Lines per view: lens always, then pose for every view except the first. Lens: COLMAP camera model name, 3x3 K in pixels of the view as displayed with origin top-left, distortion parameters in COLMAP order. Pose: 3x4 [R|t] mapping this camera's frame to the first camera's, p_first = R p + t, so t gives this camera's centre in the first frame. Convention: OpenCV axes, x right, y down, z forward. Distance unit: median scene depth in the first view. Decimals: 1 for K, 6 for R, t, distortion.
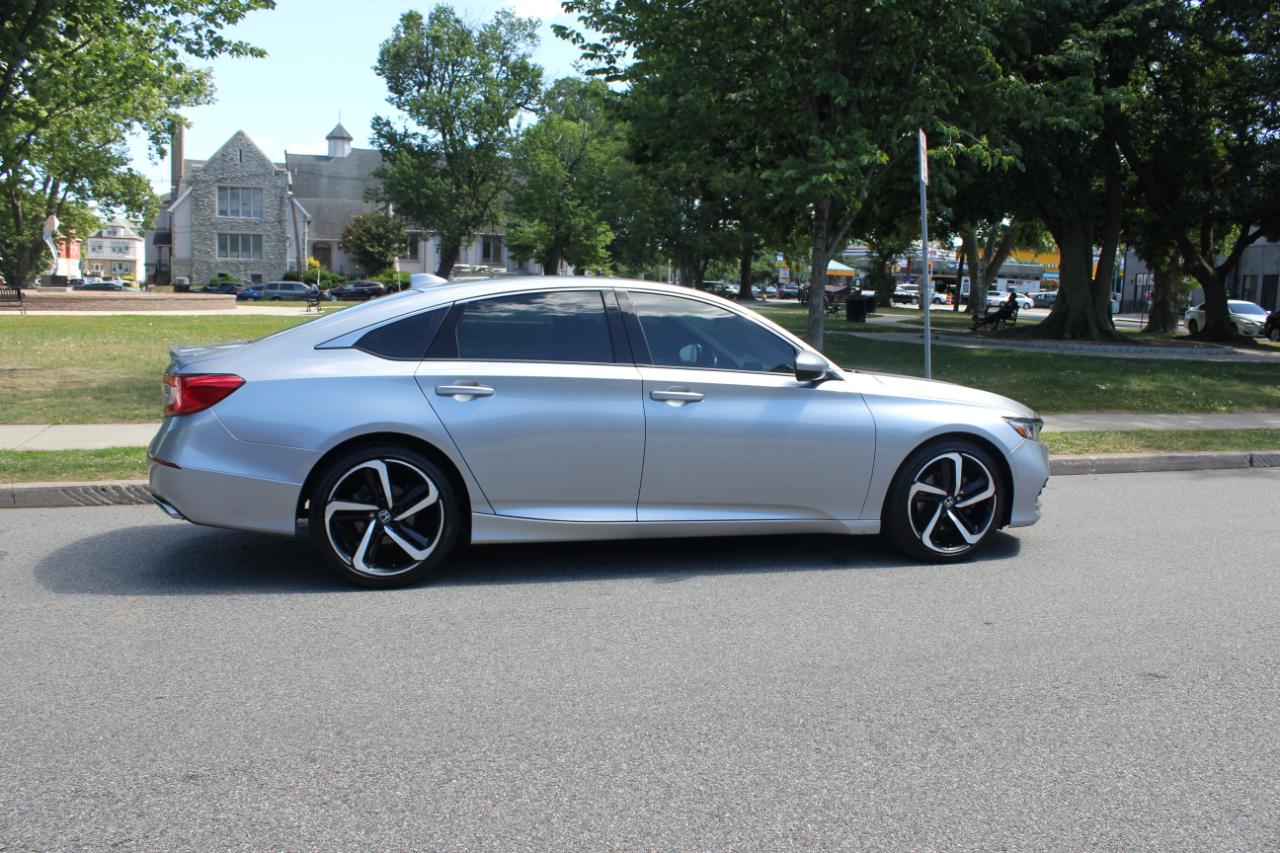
lens RADIAL K [[1072.3, 0, 647.1], [0, 1072.3, 433.1], [0, 0, 1]] dist [-0.169518, 0.156385]
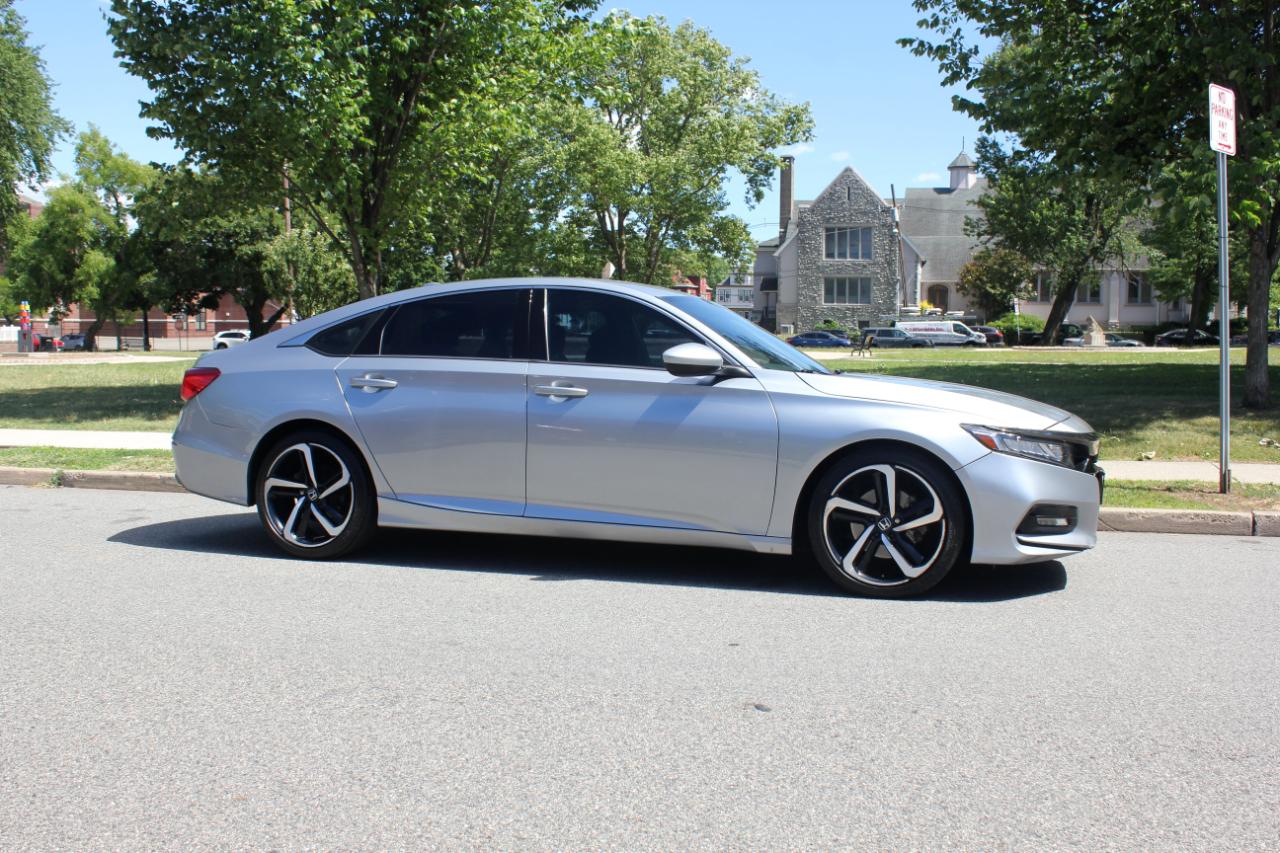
lens RADIAL K [[1227.6, 0, 645.6], [0, 1227.6, 427.6], [0, 0, 1]] dist [-0.146486, 0.157075]
pose [[0.844285, 0.017128, -0.535621, 0.120023], [-0.050861, 0.997538, -0.048272, 0.008486], [0.533476, 0.067998, 0.843077, 0.016326]]
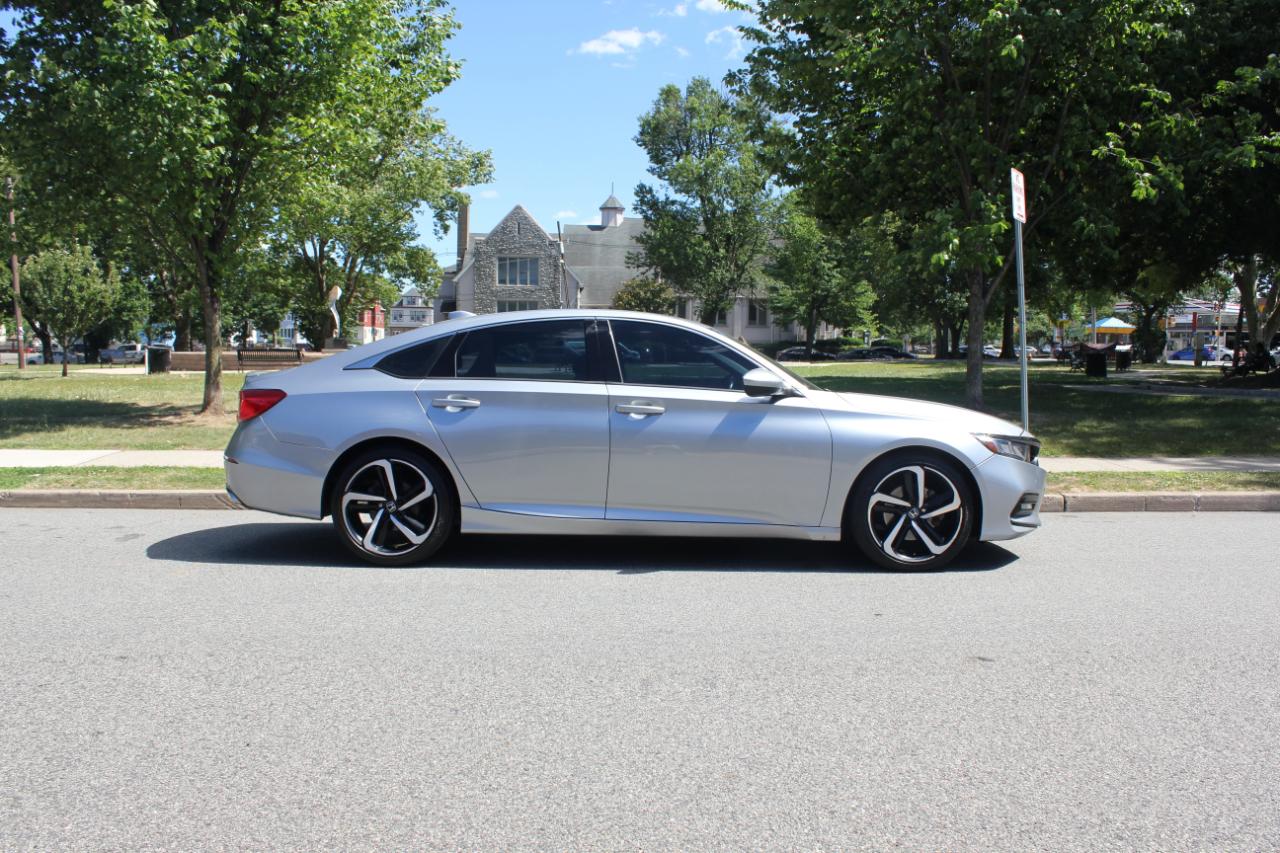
lens RADIAL K [[1072.3, 0, 647.1], [0, 1072.3, 433.1], [0, 0, 1]] dist [-0.169518, 0.156385]
pose [[0.966046, 0.003236, -0.258351, 0.056626], [-0.018622, 0.998193, -0.057132, 0.009540], [0.257700, 0.060003, 0.964360, -0.016049]]
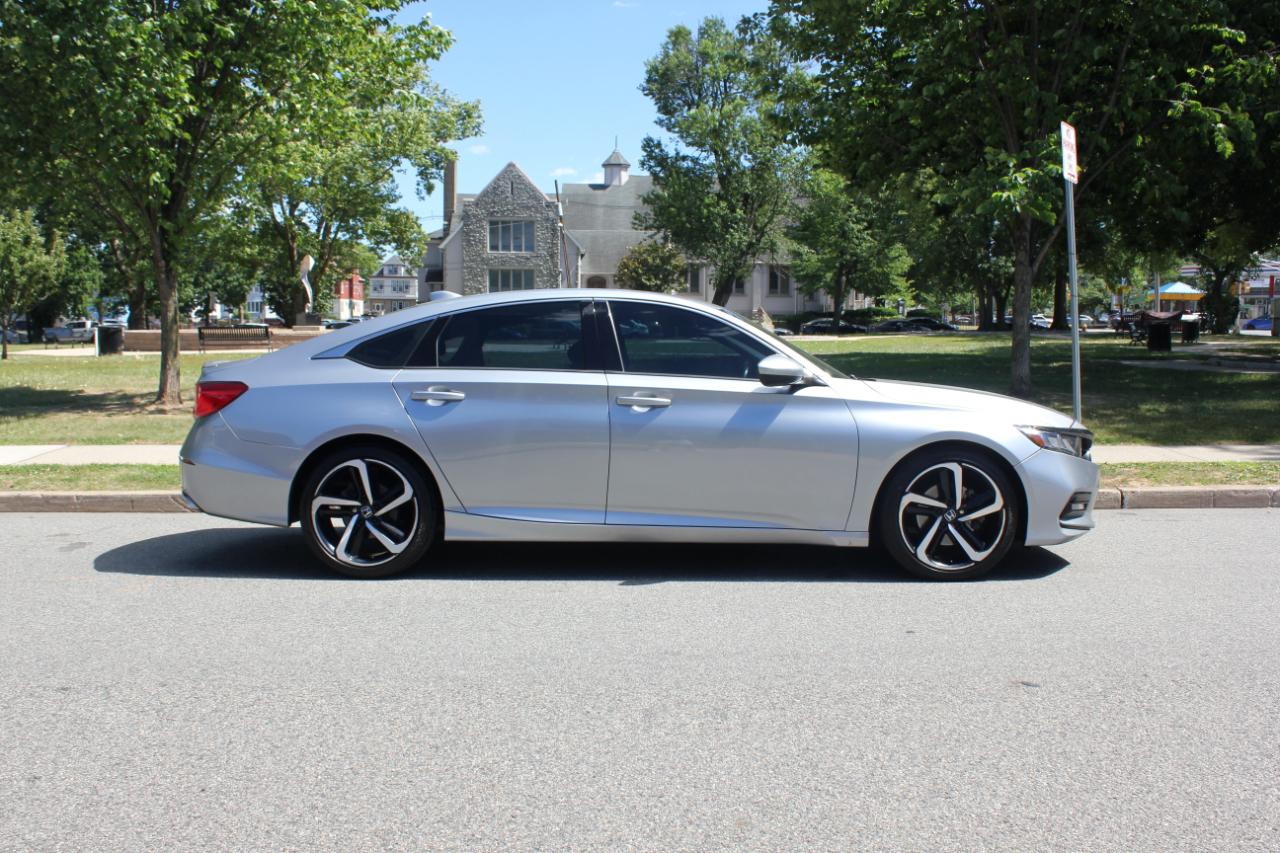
lens RADIAL K [[1193.9, 0, 647.4], [0, 1193.9, 430.9], [0, 0, 1]] dist [-0.152773, 0.161204]
pose [[0.963886, -0.000048, -0.266314, 0.057373], [-0.011979, 0.998980, -0.043537, 0.007356], [0.266044, 0.045155, 0.962903, -0.015262]]
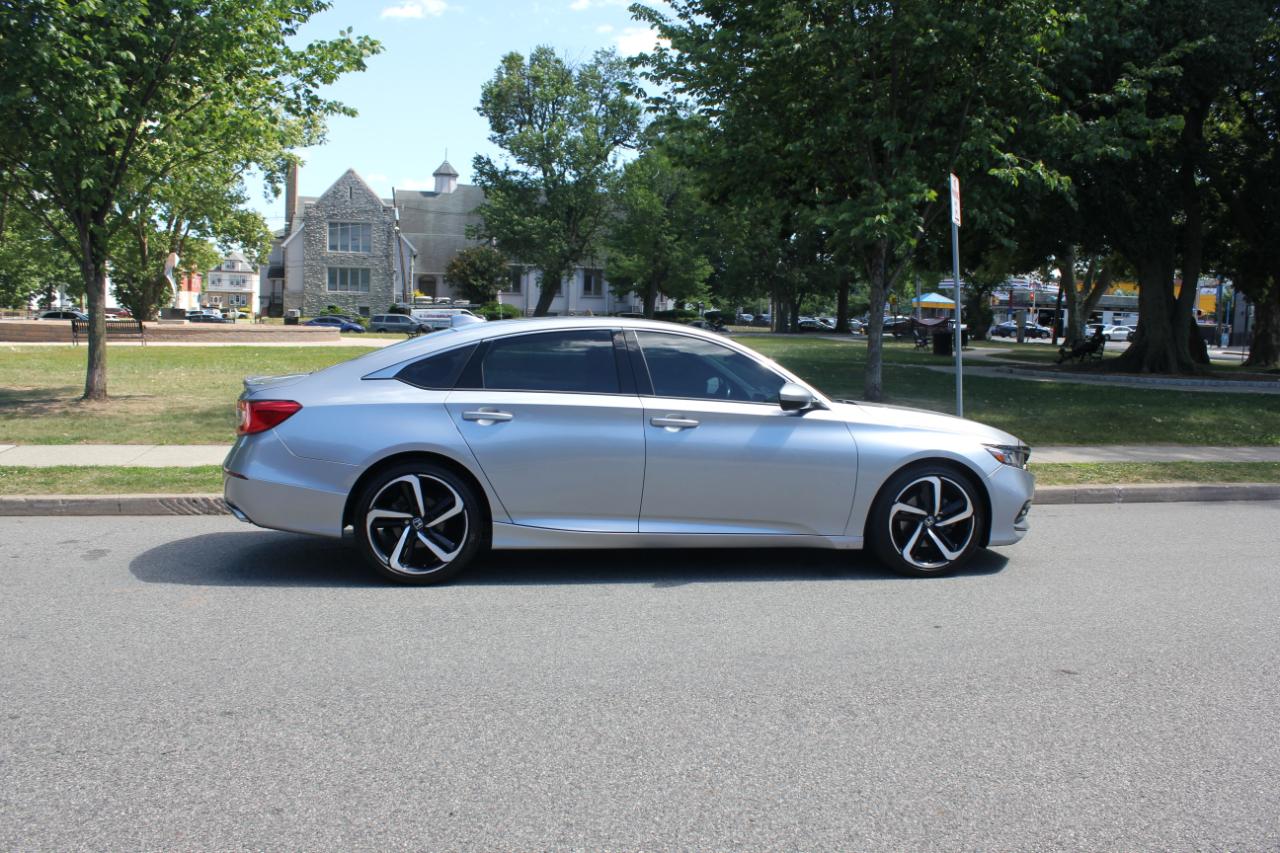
lens RADIAL K [[1072.3, 0, 647.1], [0, 1072.3, 433.1], [0, 0, 1]] dist [-0.169518, 0.156385]
pose [[0.995327, 0.008404, -0.096194, 0.018668], [-0.011297, 0.999499, -0.029560, 0.001812], [0.095897, 0.030509, 0.994924, -0.022829]]
